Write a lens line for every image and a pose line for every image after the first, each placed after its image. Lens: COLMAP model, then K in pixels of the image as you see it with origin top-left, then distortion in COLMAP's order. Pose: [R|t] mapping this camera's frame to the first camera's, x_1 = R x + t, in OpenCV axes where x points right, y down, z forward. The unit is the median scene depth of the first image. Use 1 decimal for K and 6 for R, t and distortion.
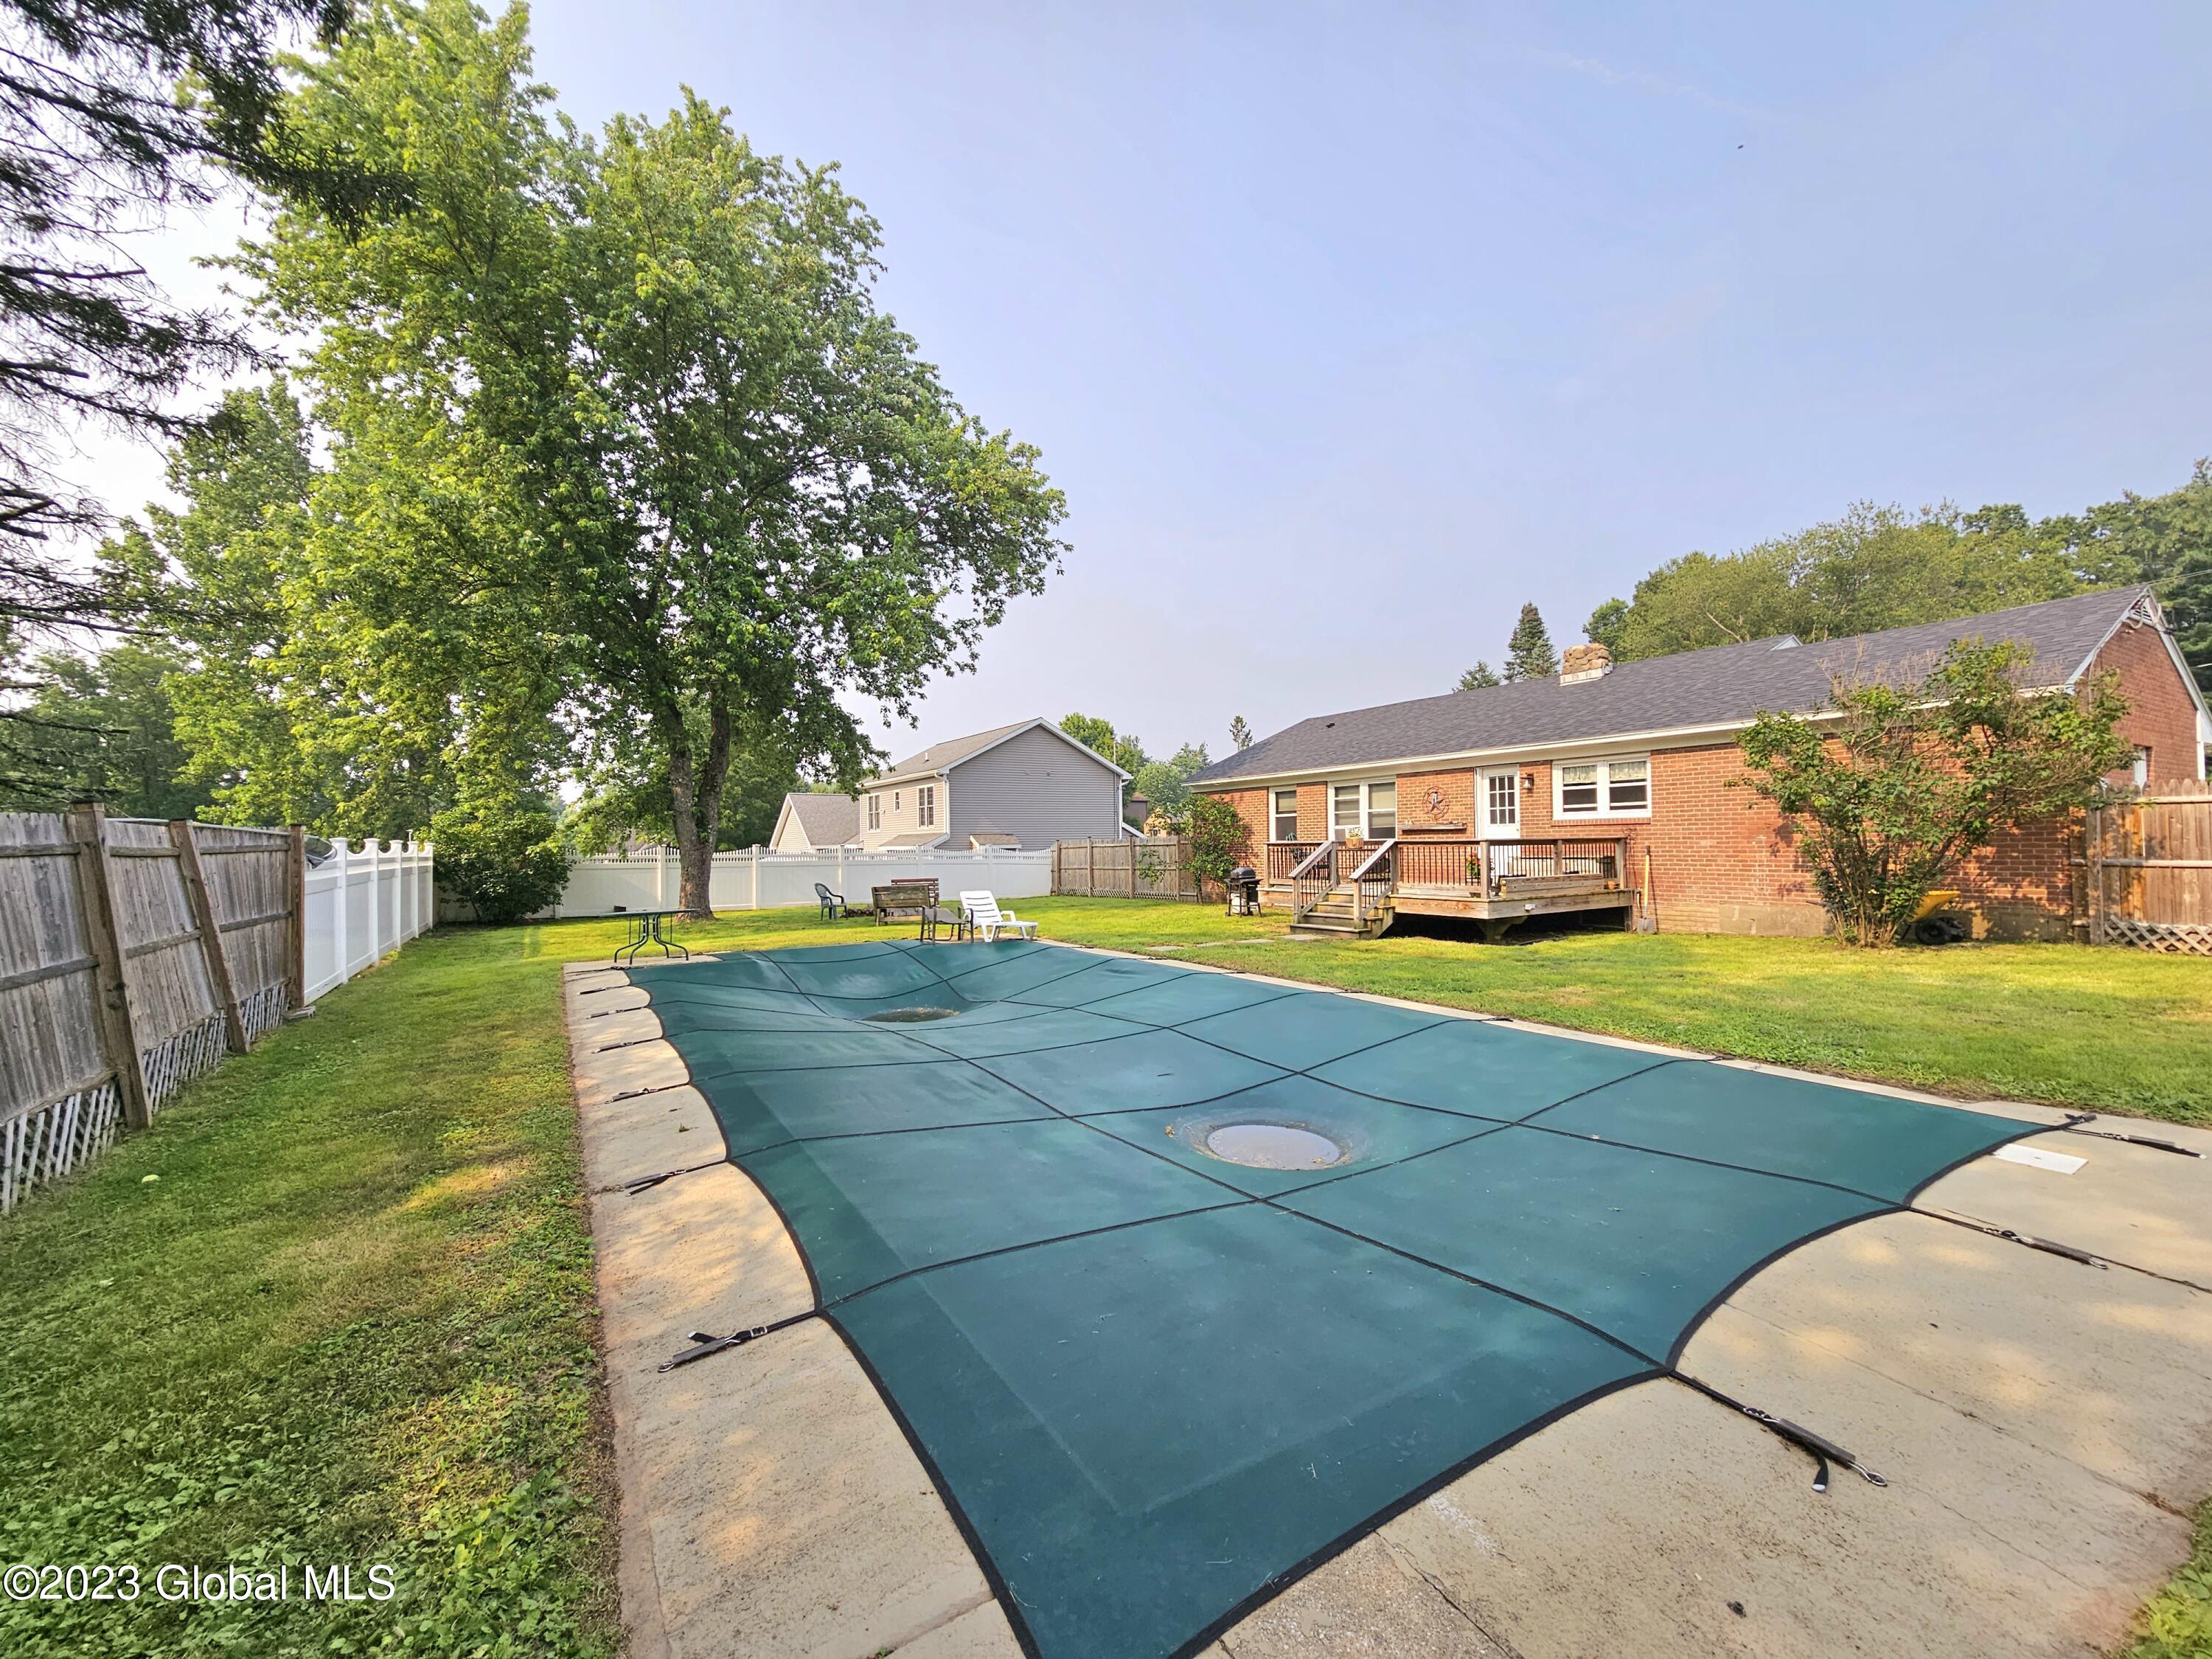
lens RADIAL K [[911.8, 0, 1100.4], [0, 911.8, 828.3], [0, 0, 1]] dist [0.004539, 0.000105]
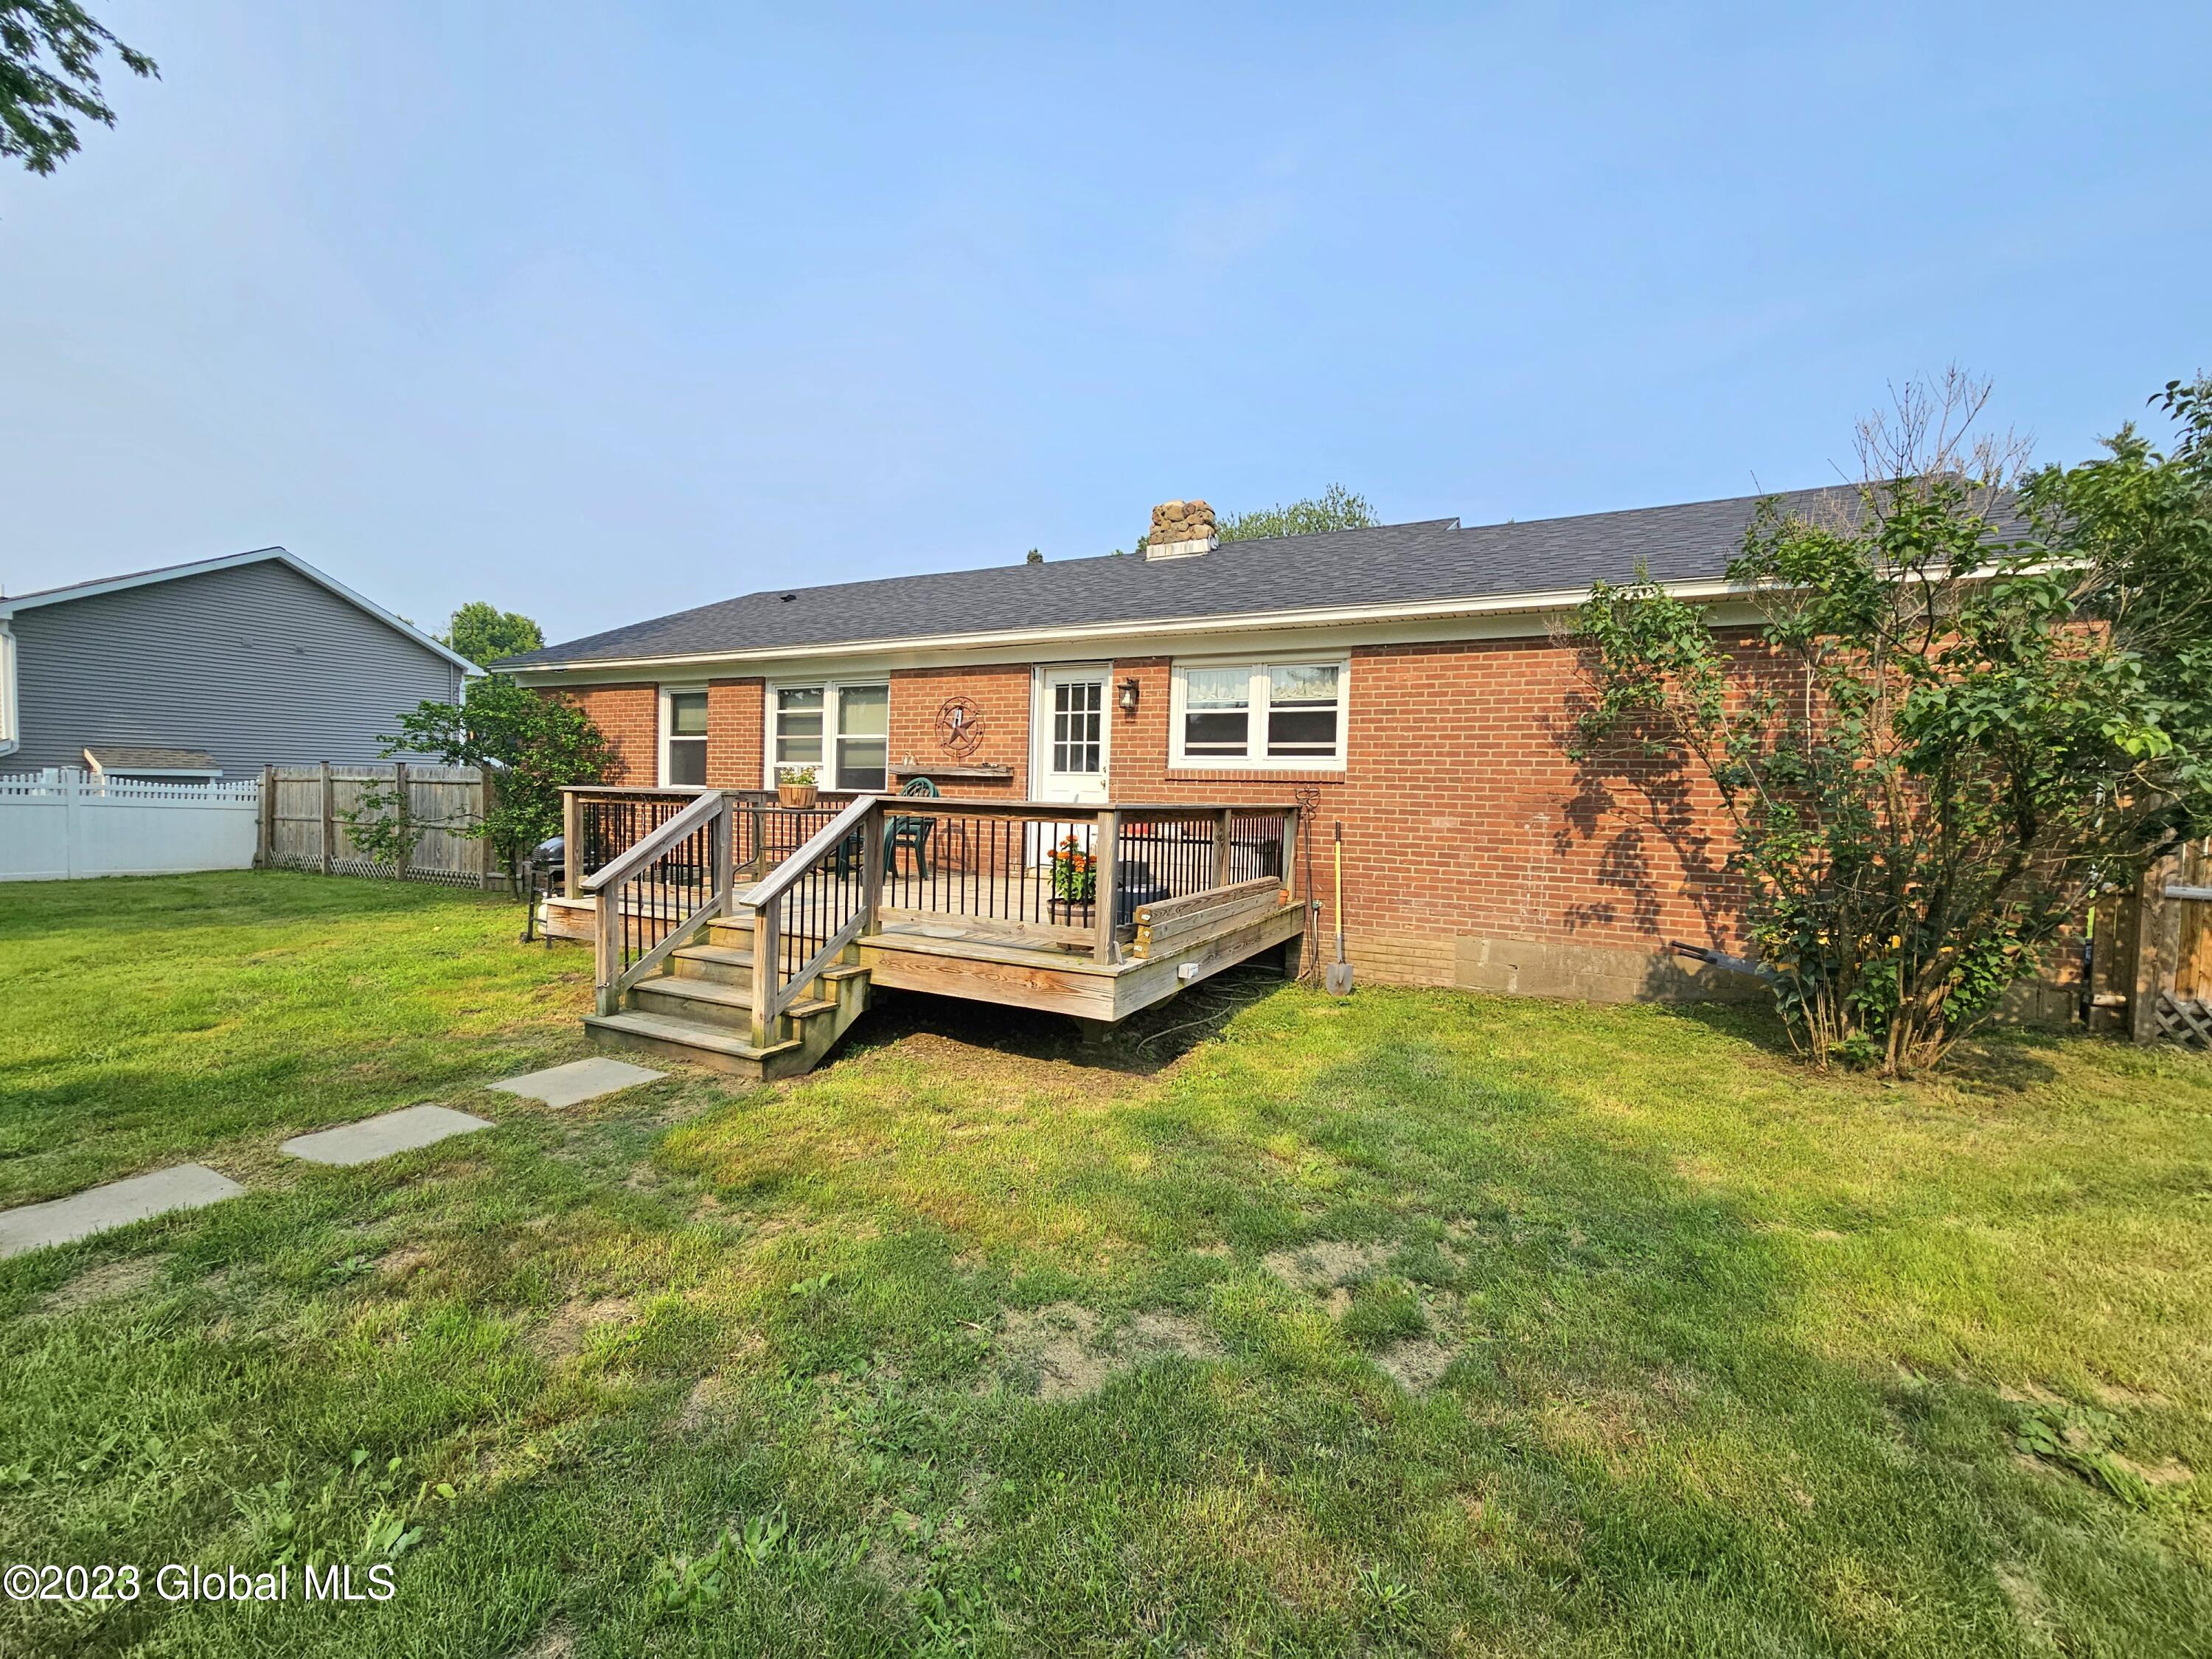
lens RADIAL K [[906.6, 0, 1106.0], [0, 906.6, 829.5], [0, 0, 1]] dist [-0.000049, -0.000383]
pose [[0.854633, 0.018591, 0.518900, 0.175092], [-0.049280, 0.997752, 0.045417, 0.004071], [-0.516889, -0.064386, 0.853628, 0.525161]]
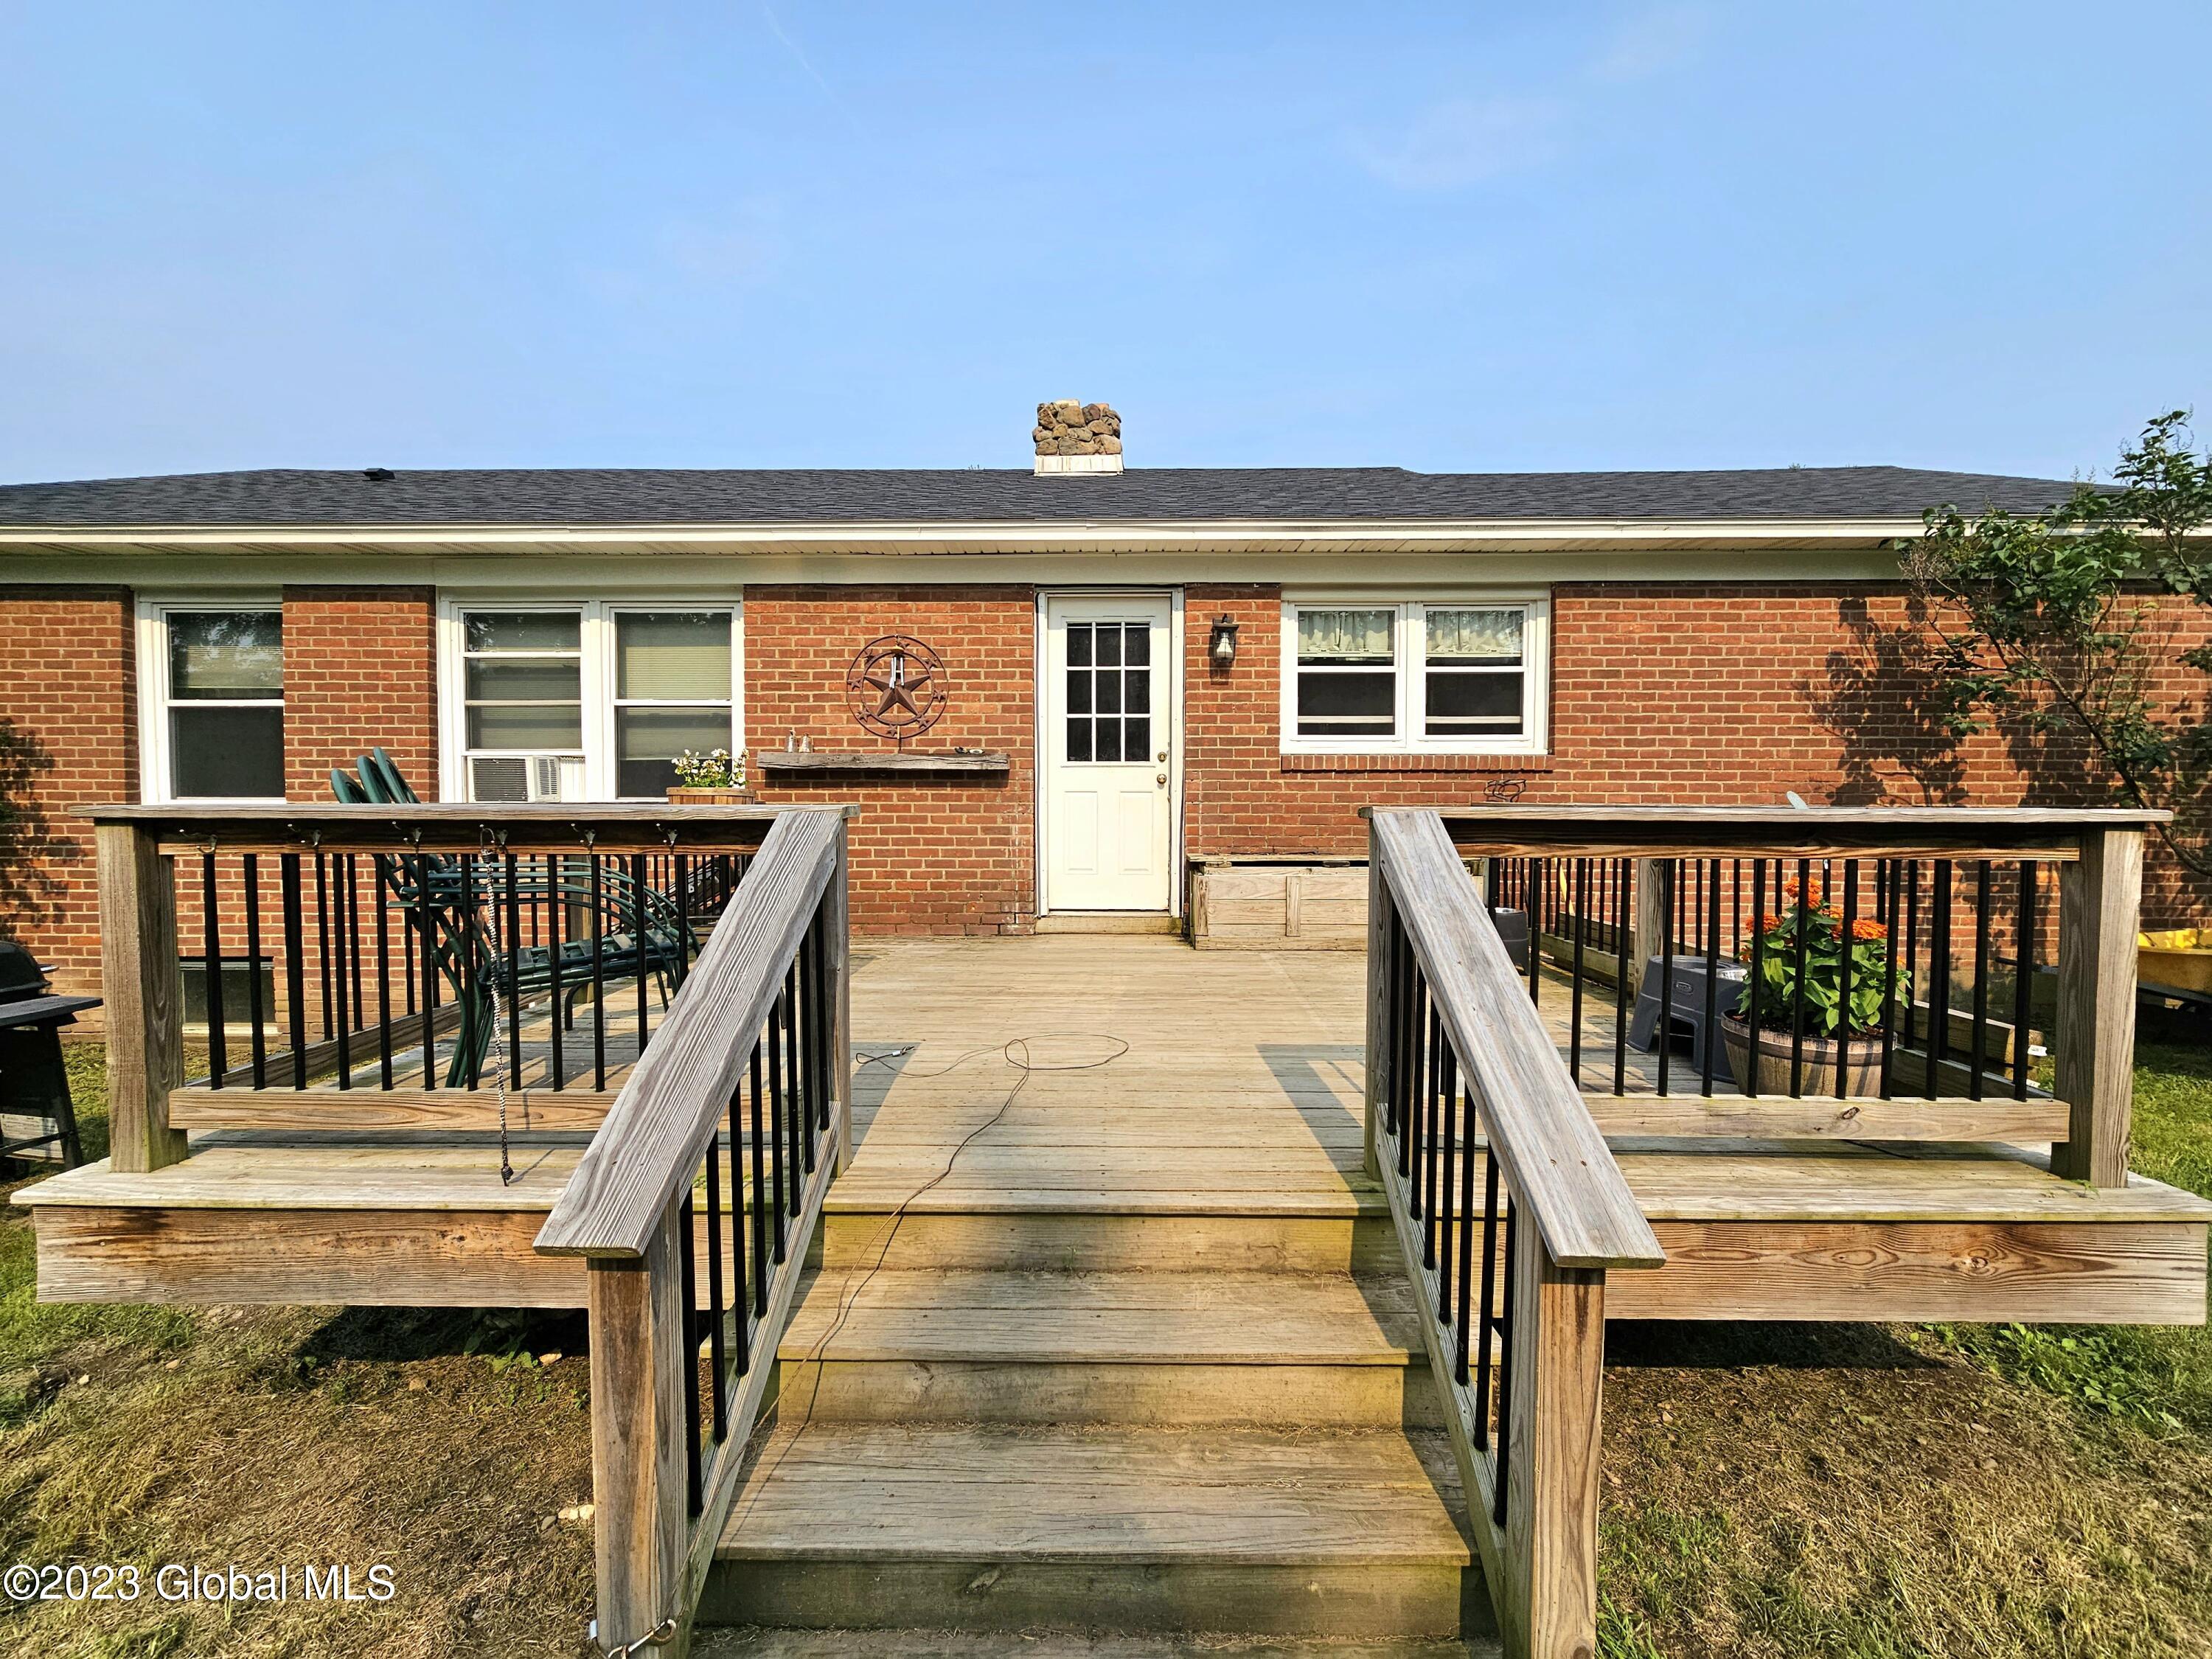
lens RADIAL K [[906.6, 0, 1106.0], [0, 906.6, 829.5], [0, 0, 1]] dist [-0.000049, -0.000383]
pose [[0.534470, -0.009967, 0.845129, 0.148393], [-0.024898, 0.999311, 0.027531, 0.011573], [-0.844820, -0.035756, 0.533854, 0.815290]]
